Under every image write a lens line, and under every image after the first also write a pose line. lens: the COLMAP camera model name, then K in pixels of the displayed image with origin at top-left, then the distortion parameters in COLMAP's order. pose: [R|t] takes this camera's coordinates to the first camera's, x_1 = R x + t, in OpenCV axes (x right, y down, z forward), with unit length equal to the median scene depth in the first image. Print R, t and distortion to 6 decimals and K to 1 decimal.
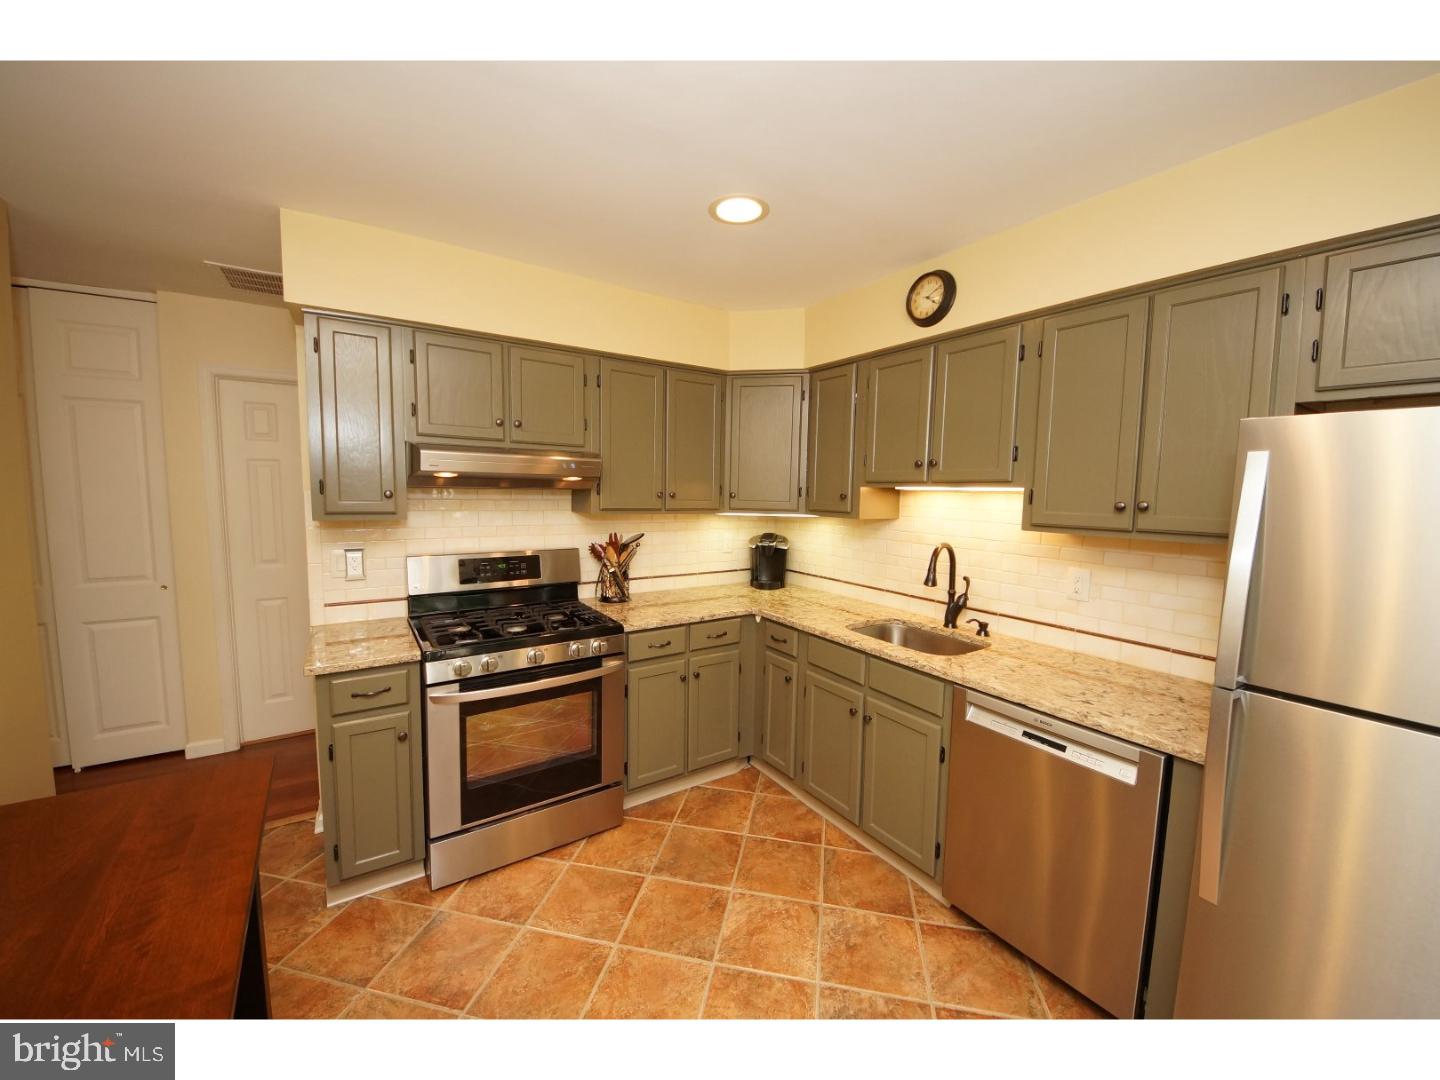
lens RADIAL K [[558.6, 0, 717.6], [0, 558.6, 531.6], [0, 0, 1]] dist [0.028488, -0.012159]
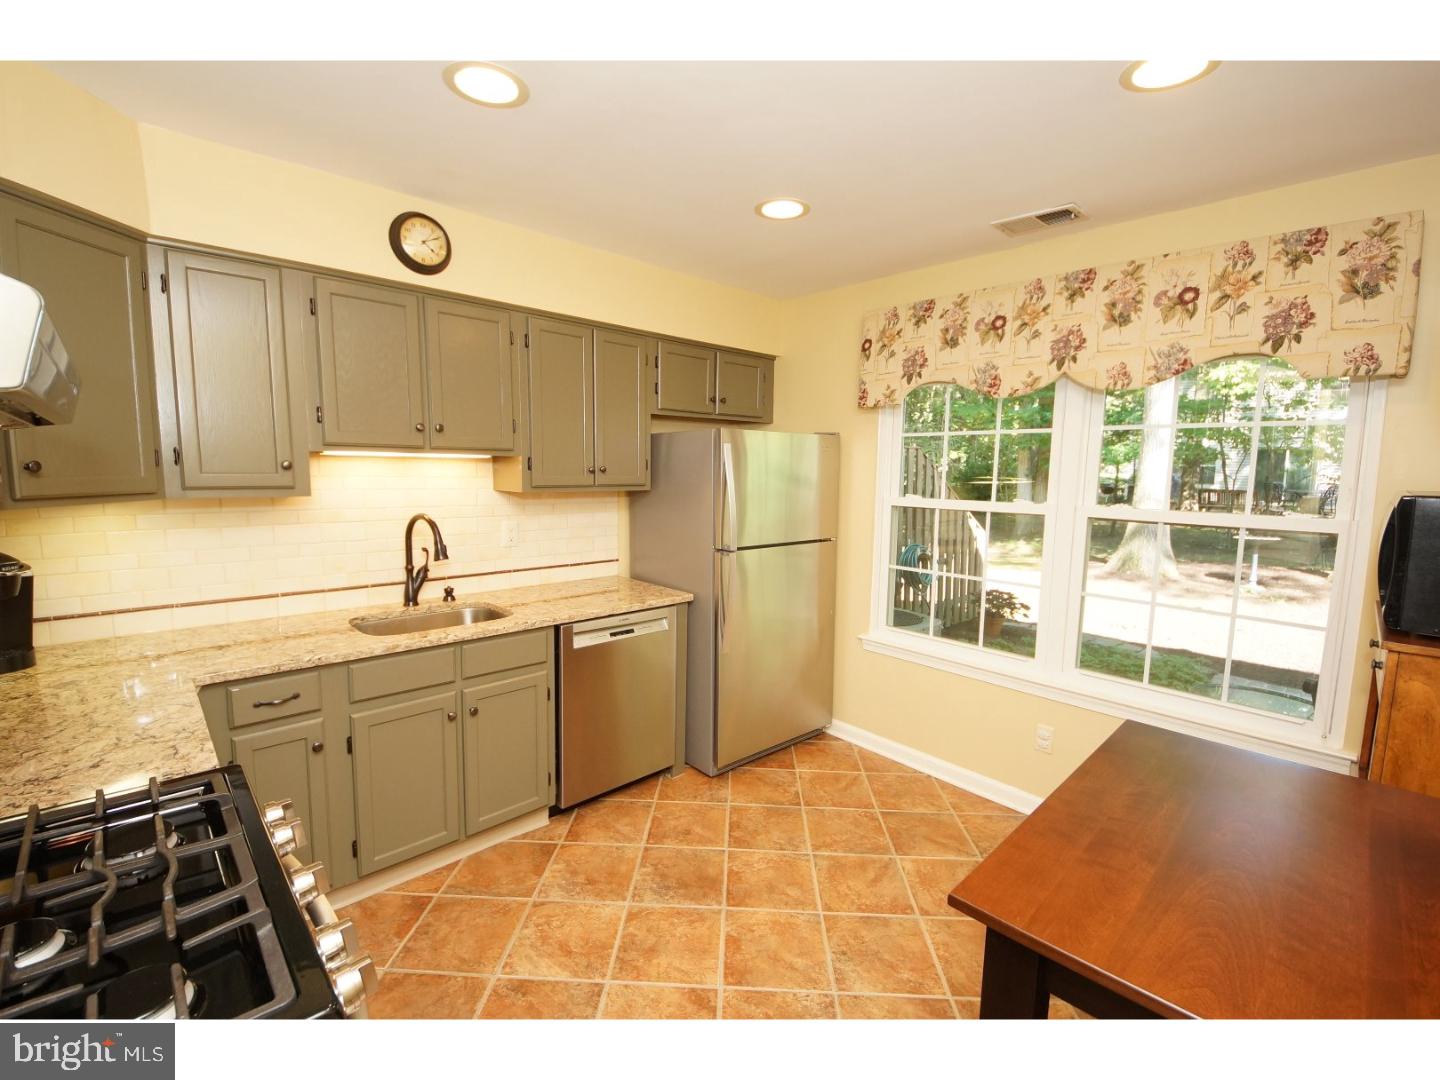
lens RADIAL K [[635.4, 0, 719.2], [0, 635.4, 535.0], [0, 0, 1]] dist [0.031686, -0.033886]
pose [[-0.165311, -0.127911, 0.977912, -0.668559], [0.065015, 0.987984, 0.140218, -0.058069], [-0.984096, 0.086758, -0.155008, 0.642755]]
